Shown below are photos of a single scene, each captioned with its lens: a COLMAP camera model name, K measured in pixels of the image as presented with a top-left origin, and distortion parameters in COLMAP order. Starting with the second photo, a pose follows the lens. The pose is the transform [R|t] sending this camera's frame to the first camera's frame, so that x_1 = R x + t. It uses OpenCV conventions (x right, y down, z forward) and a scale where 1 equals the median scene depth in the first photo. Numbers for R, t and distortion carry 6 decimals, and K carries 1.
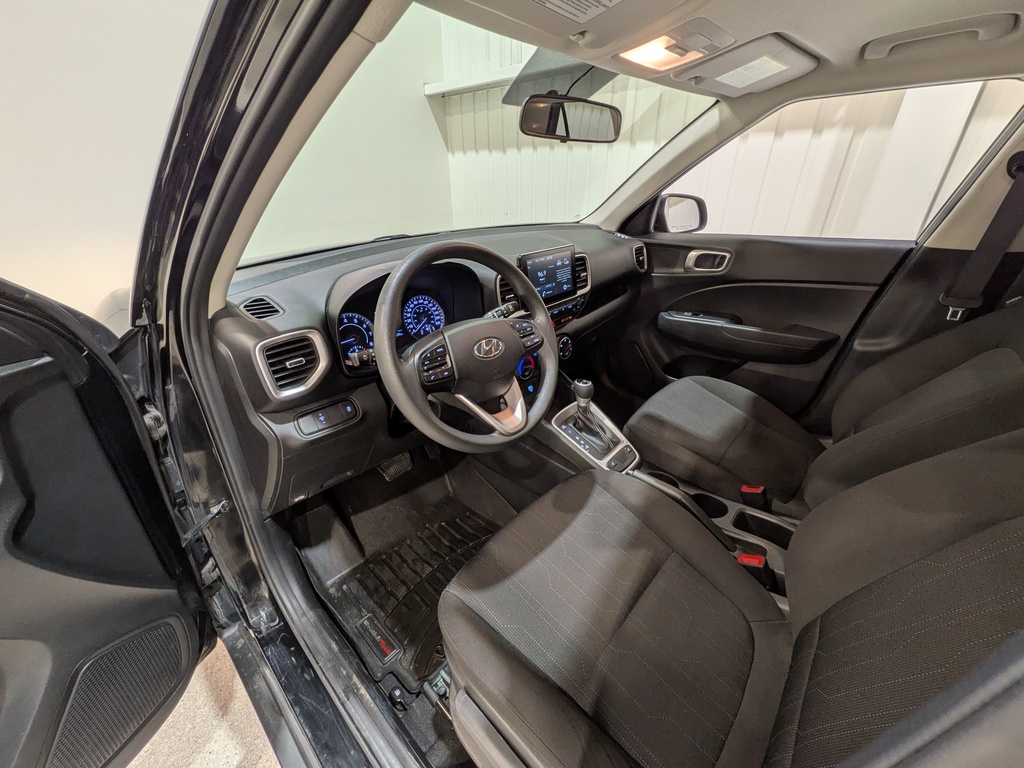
lens RADIAL K [[414.9, 0, 528.2], [0, 414.9, 382.1], [0, 0, 1]] dist [0.000483, 0.000013]
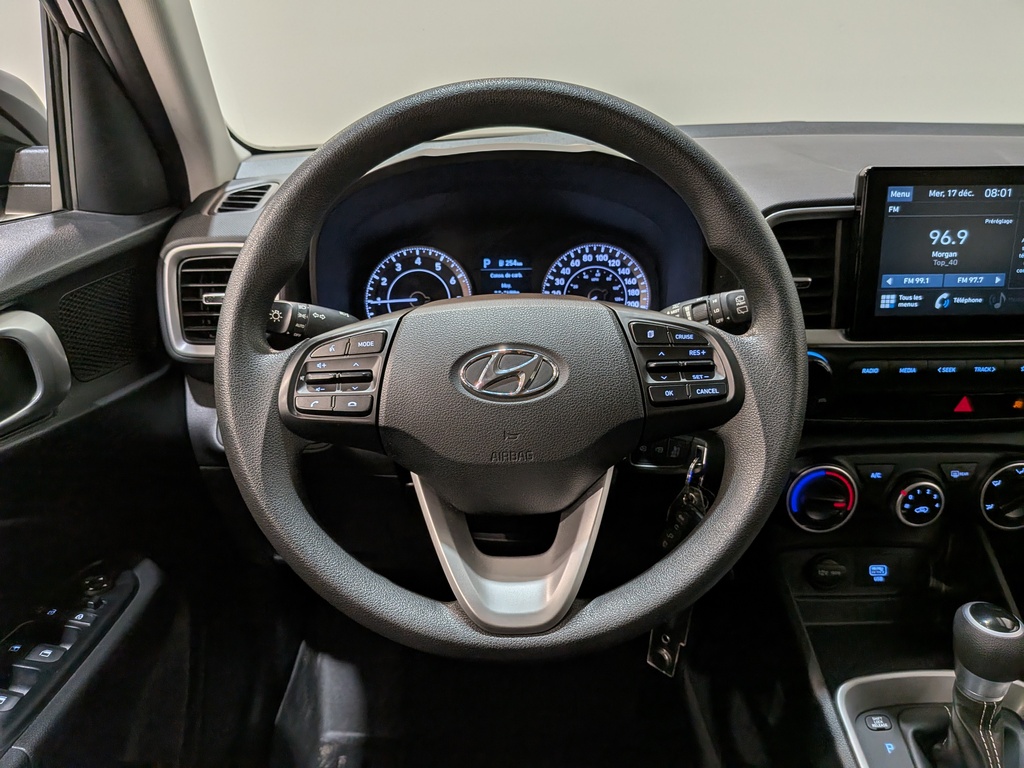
lens RADIAL K [[770.4, 0, 479.6], [0, 770.4, 395.4], [0, 0, 1]] dist [0.061745, -0.122396]
pose [[0.643362, 0.276646, -0.713830, 0.239478], [-0.328040, 0.942107, 0.069458, -0.065809], [0.691719, 0.189478, 0.696867, 0.336966]]
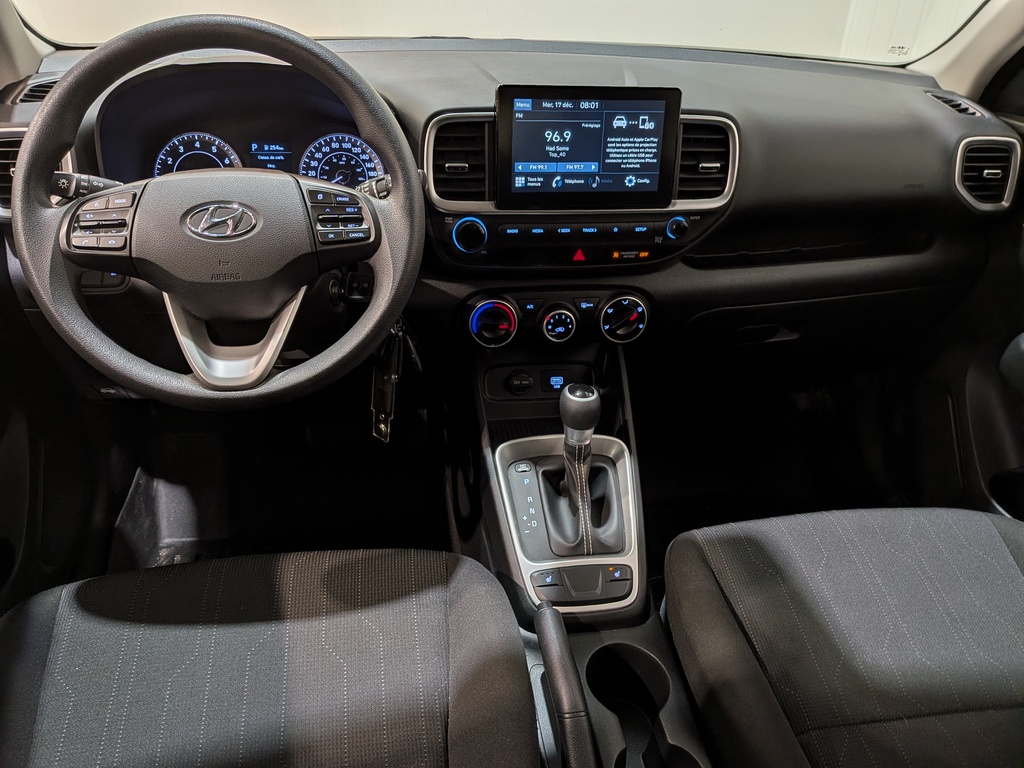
lens RADIAL K [[766.7, 0, 505.9], [0, 766.7, 392.7], [0, 0, 1]] dist [0.100304, -0.198017]
pose [[0.755676, 0.346167, -0.555988, 0.528393], [-0.327811, 0.934831, 0.136494, -0.085488], [0.567005, 0.079114, 0.819906, 0.259659]]
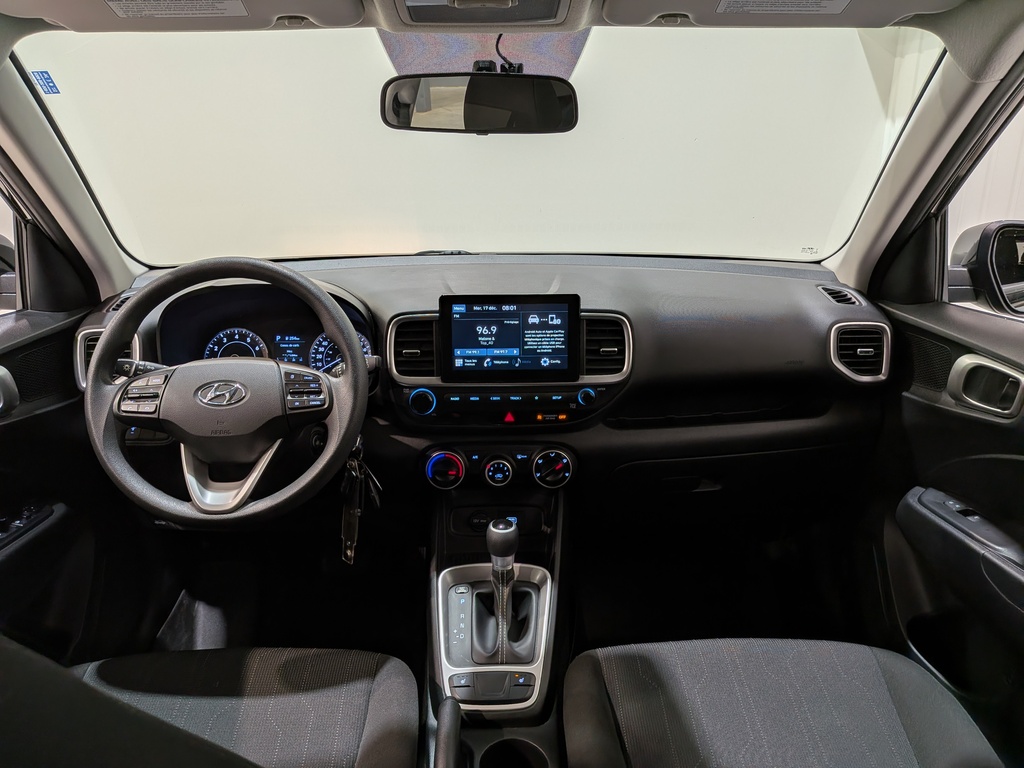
lens RADIAL K [[766.7, 0, 505.9], [0, 766.7, 392.7], [0, 0, 1]] dist [0.100304, -0.198017]
pose [[0.668987, 0.224125, -0.708678, 0.821273], [-0.332600, 0.942936, -0.015761, -0.152665], [0.664706, 0.246250, 0.705356, 0.216949]]
